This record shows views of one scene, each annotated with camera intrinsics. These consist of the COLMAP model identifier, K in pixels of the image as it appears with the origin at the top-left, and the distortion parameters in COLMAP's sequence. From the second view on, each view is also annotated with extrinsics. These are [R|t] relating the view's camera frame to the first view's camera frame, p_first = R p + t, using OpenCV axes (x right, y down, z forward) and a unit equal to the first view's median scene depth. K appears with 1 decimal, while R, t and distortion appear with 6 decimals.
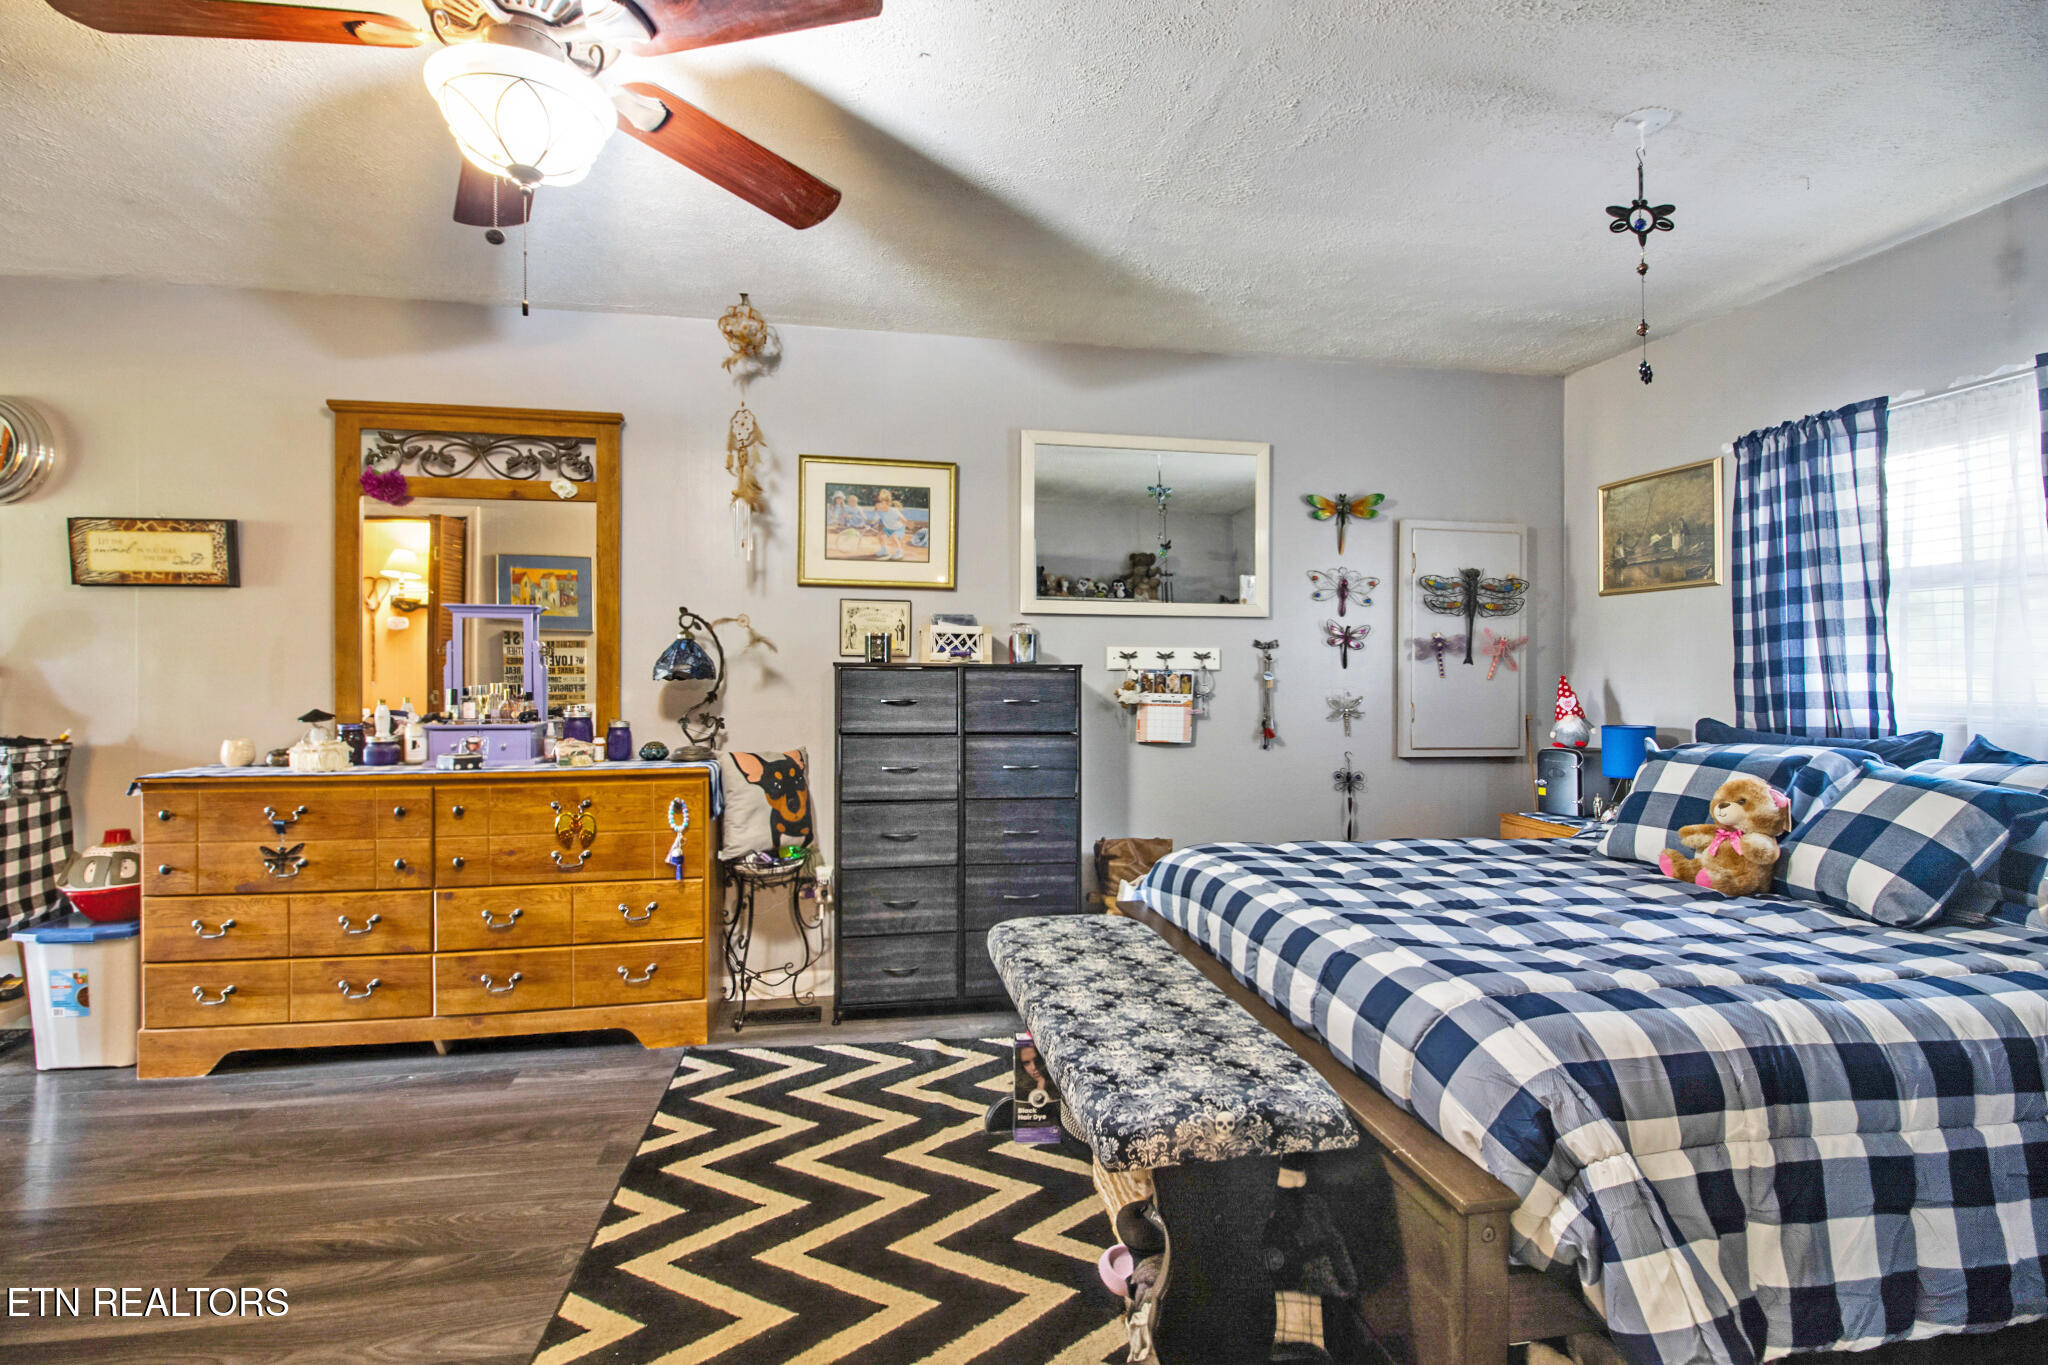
lens RADIAL K [[946.0, 0, 1013.8], [0, 946.0, 680.9], [0, 0, 1]] dist [-0.007881, -0.002276]
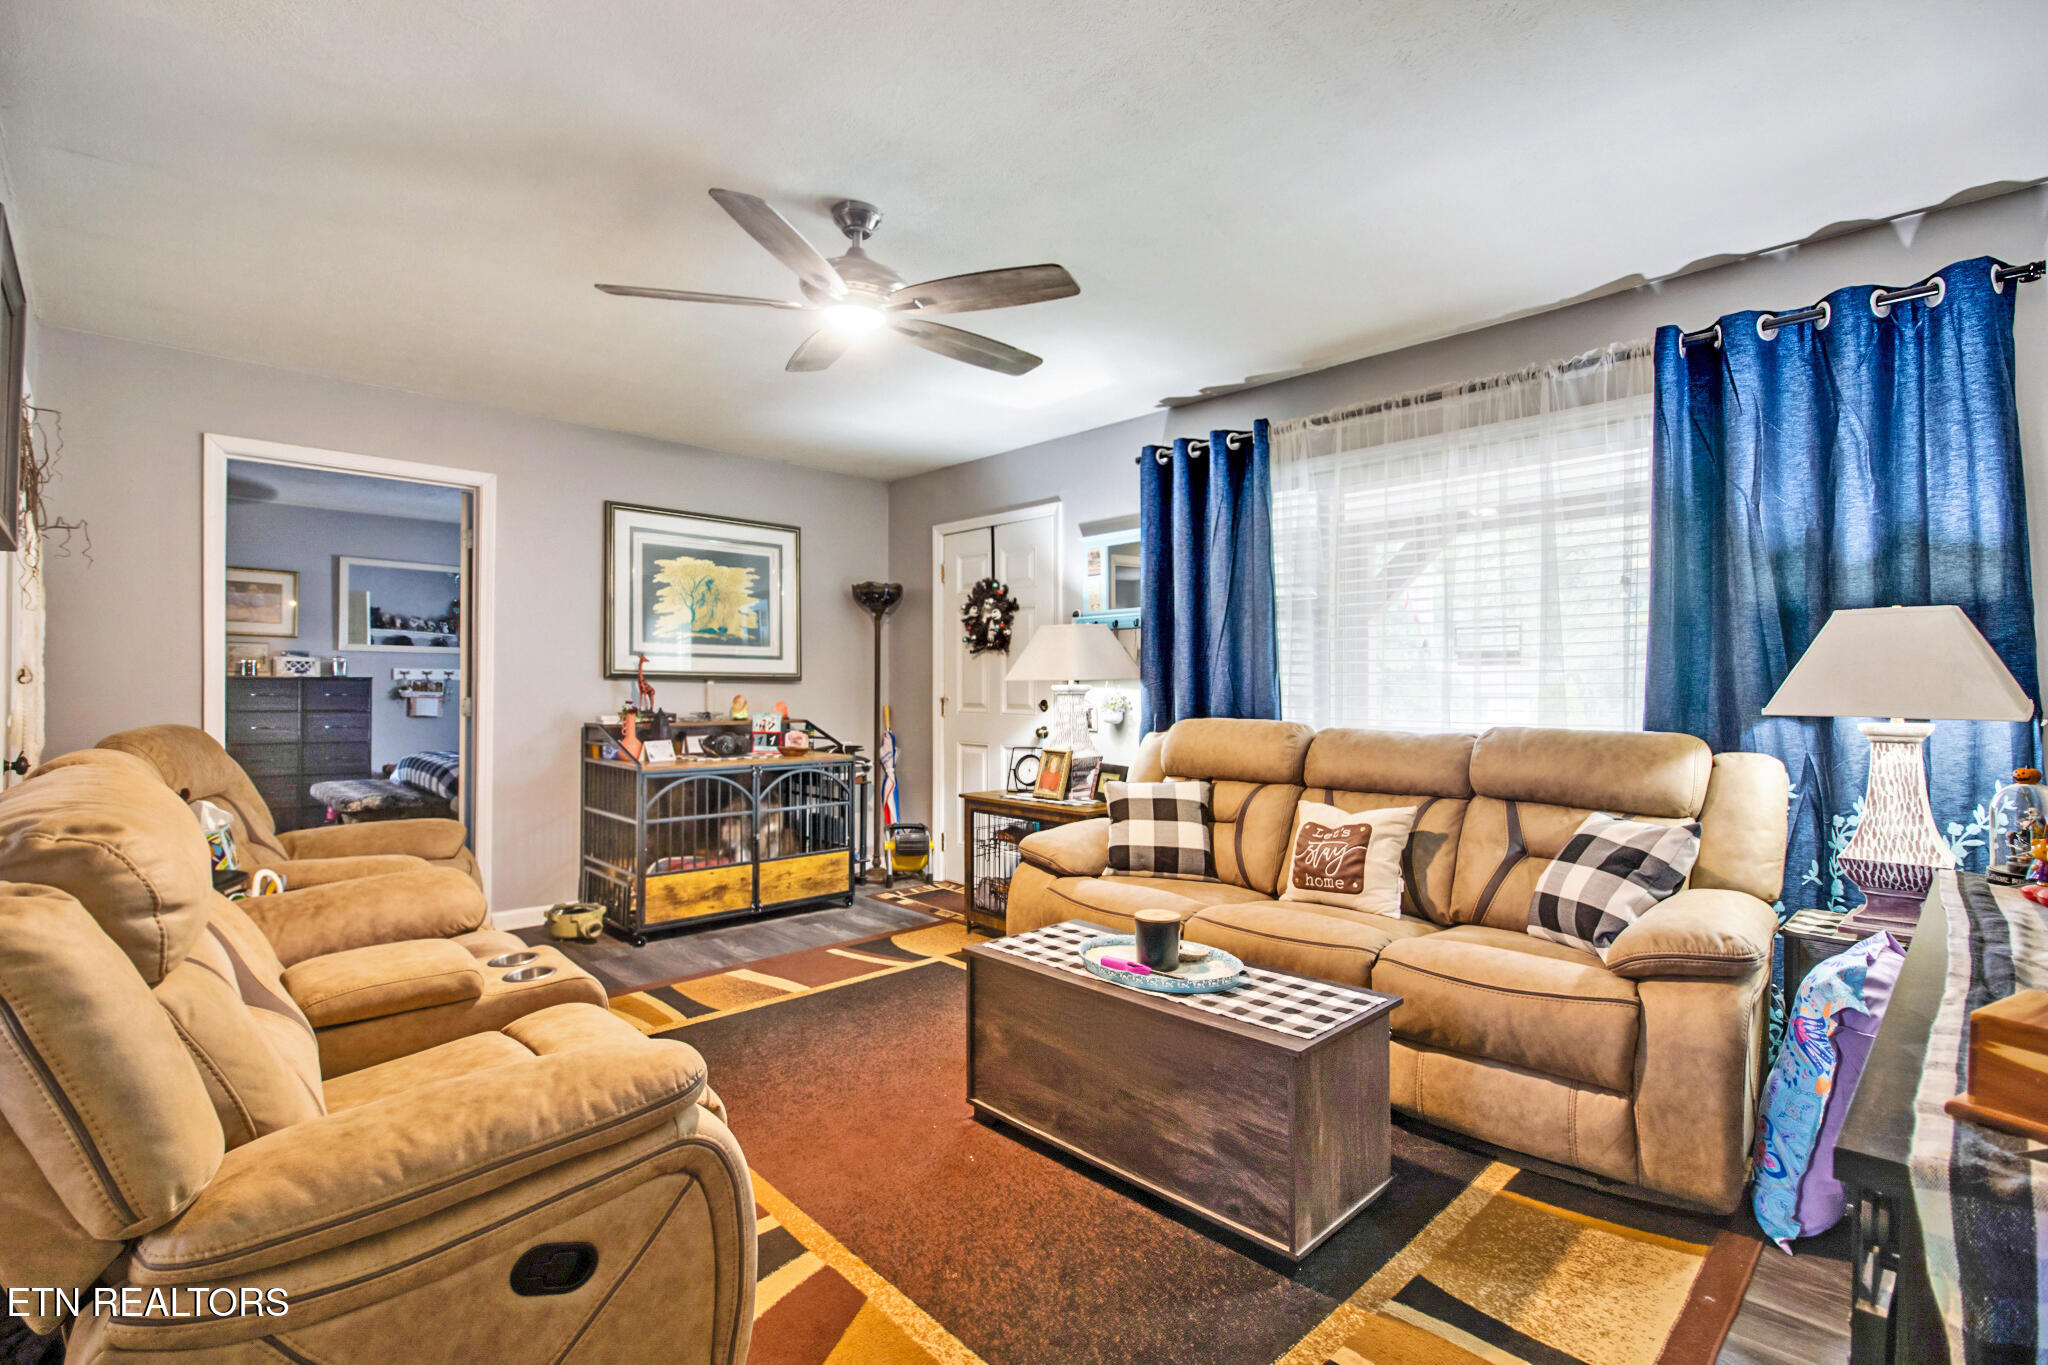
lens RADIAL K [[946.0, 0, 1021.2], [0, 946.0, 685.5], [0, 0, 1]] dist [-0.007881, -0.002276]
pose [[0.838695, 0.004110, 0.544587, 0.147620], [-0.000148, 0.999973, -0.007319, 0.015930], [-0.544602, 0.006058, 0.838673, -1.580744]]
